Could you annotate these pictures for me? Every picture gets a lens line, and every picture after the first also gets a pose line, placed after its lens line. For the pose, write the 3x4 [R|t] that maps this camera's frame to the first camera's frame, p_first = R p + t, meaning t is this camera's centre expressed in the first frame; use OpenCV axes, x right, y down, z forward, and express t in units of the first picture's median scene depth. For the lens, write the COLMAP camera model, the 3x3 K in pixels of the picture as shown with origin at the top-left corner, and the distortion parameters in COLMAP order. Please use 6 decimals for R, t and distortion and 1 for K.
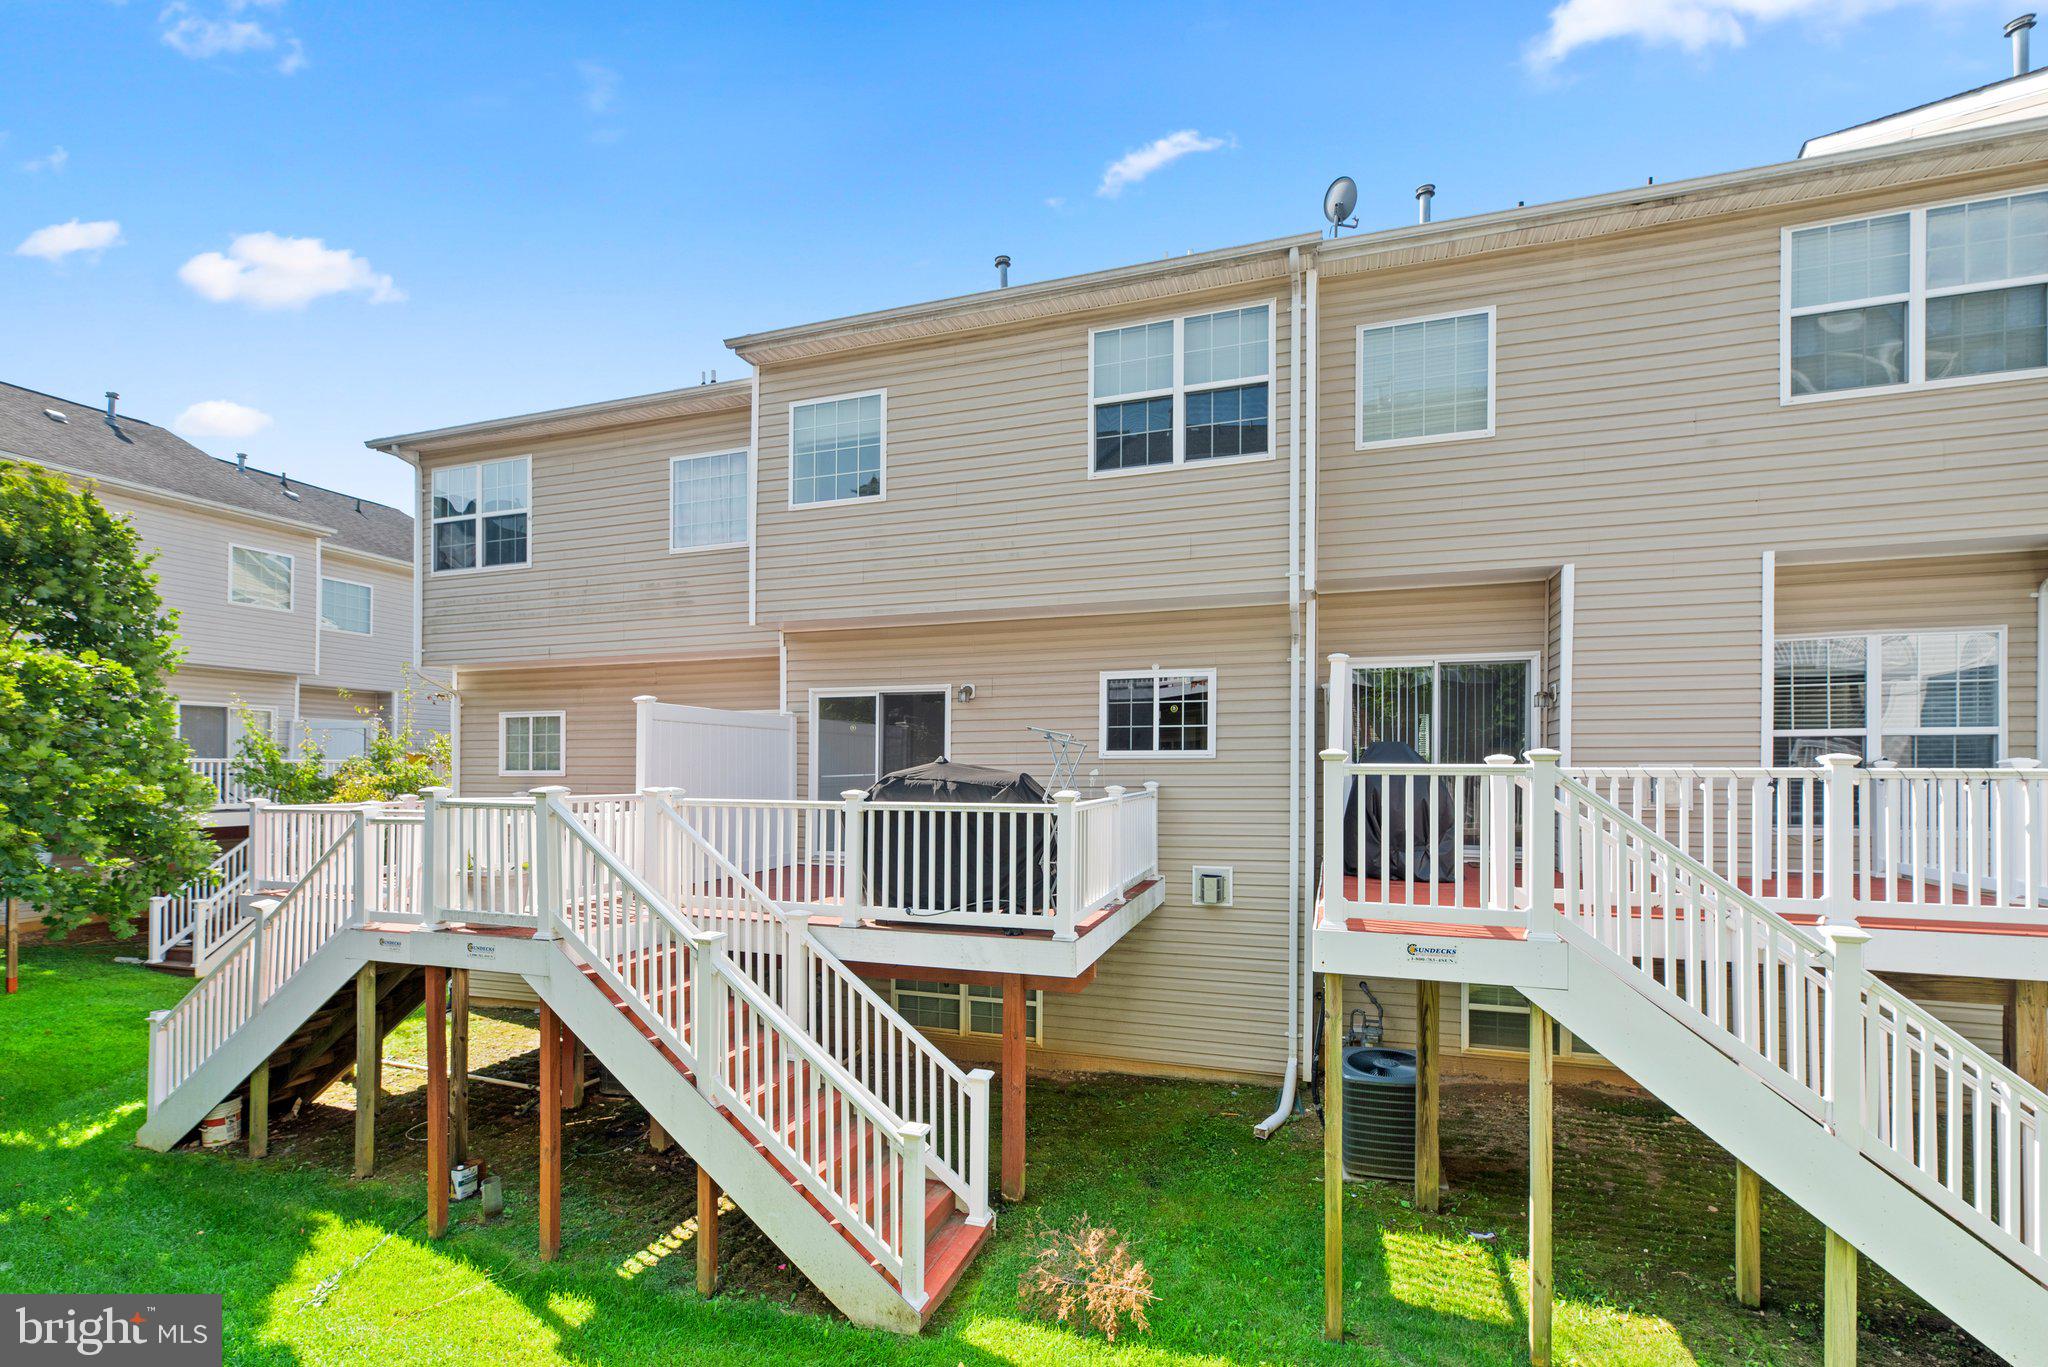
lens RADIAL K [[948.2, 0, 1018.1], [0, 948.2, 733.5], [0, 0, 1]] dist [0.002231, 0.000153]
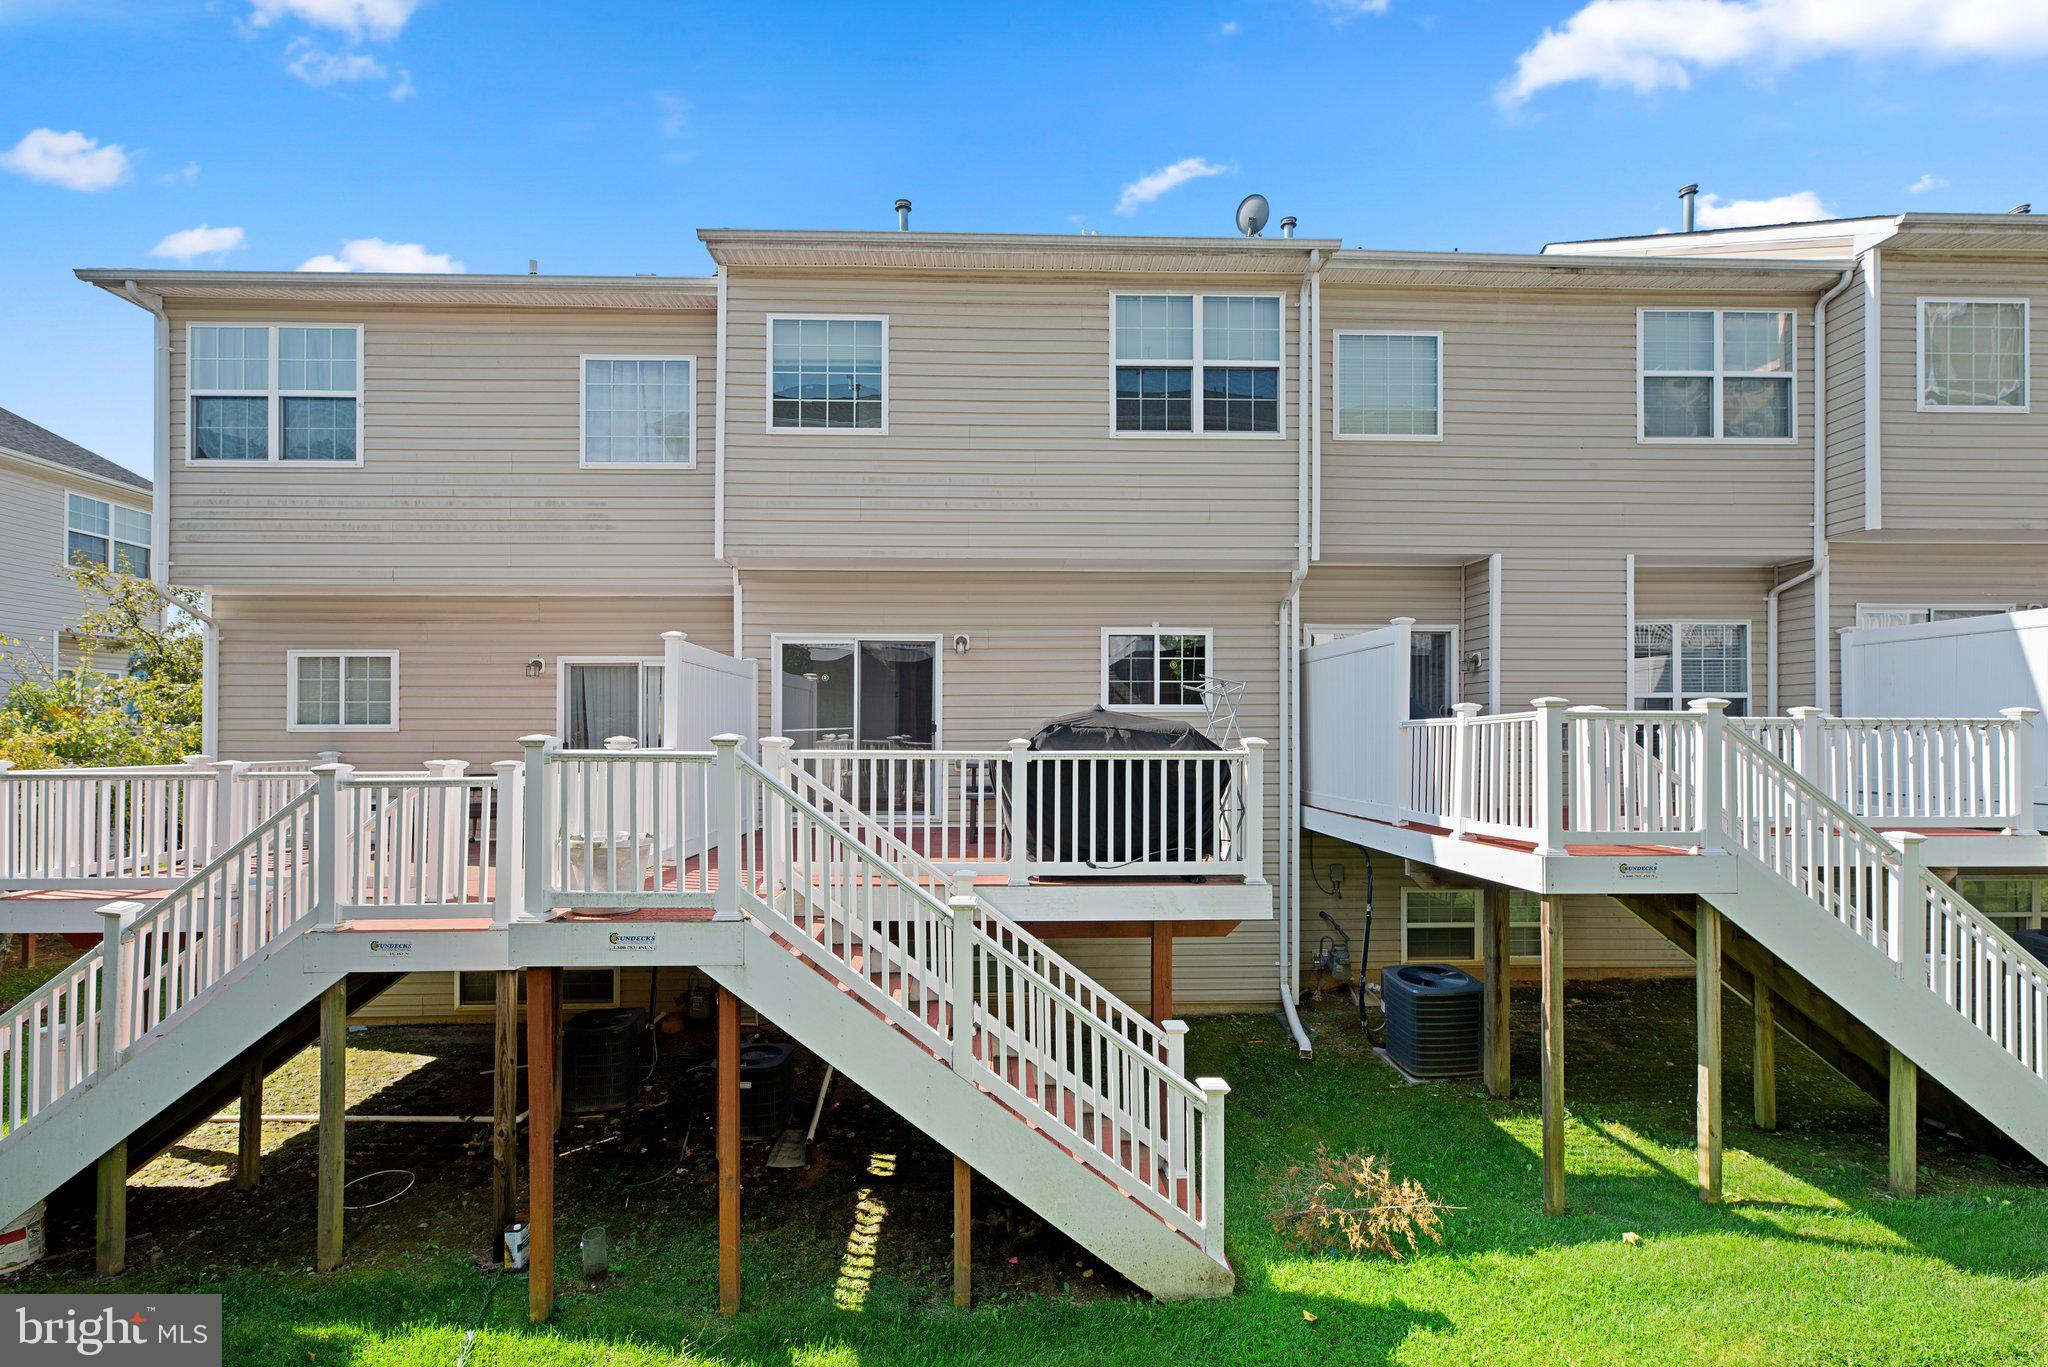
lens RADIAL K [[917.8, 0, 1022.2], [0, 917.8, 698.2], [0, 0, 1]] dist [0.000879, 0.000153]
pose [[0.930946, 0.013948, 0.364890, -0.382638], [-0.013620, 0.999901, -0.003474, 0.017445], [-0.364902, -0.001736, 0.931044, 0.119434]]
